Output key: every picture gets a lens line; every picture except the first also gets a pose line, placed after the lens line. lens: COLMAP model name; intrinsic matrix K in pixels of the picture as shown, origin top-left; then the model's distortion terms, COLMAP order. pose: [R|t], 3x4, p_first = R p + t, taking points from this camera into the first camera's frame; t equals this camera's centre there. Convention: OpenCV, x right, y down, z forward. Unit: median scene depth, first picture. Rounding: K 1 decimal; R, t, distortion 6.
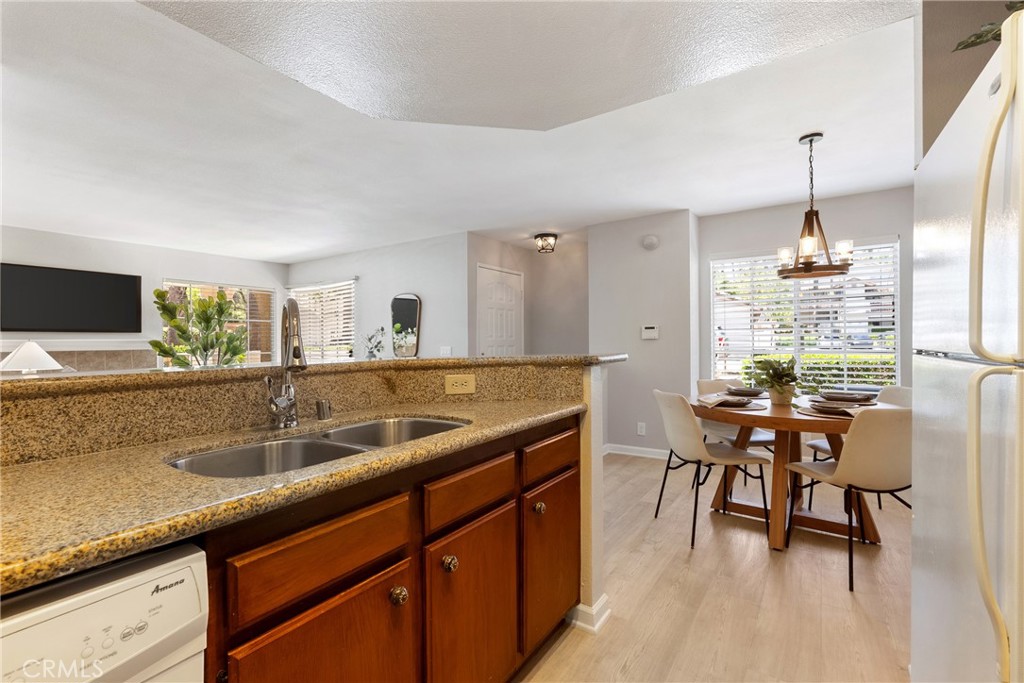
lens RADIAL K [[467.7, 0, 512.2], [0, 467.7, 341.4], [0, 0, 1]] dist [-0.006854, 0.002228]
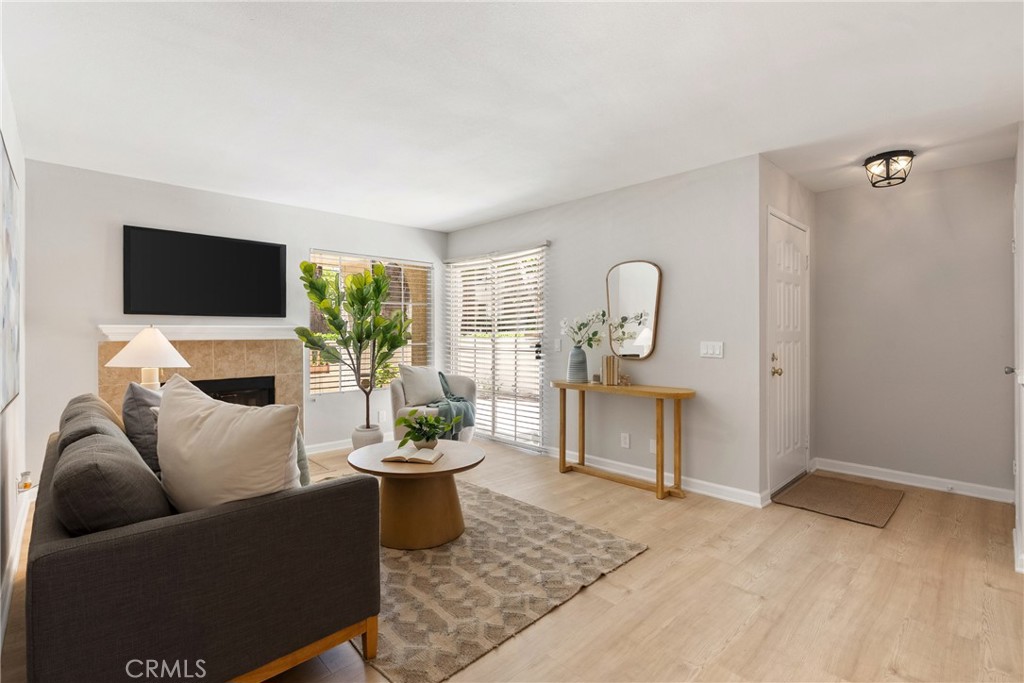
lens RADIAL K [[467.7, 0, 507.7], [0, 467.7, 340.4], [0, 0, 1]] dist [-0.006854, 0.002228]
pose [[0.978456, 0.014573, -0.205941, -0.265936], [-0.011479, 0.999803, 0.016212, 0.002882], [0.206137, -0.013499, 0.978430, 0.305386]]
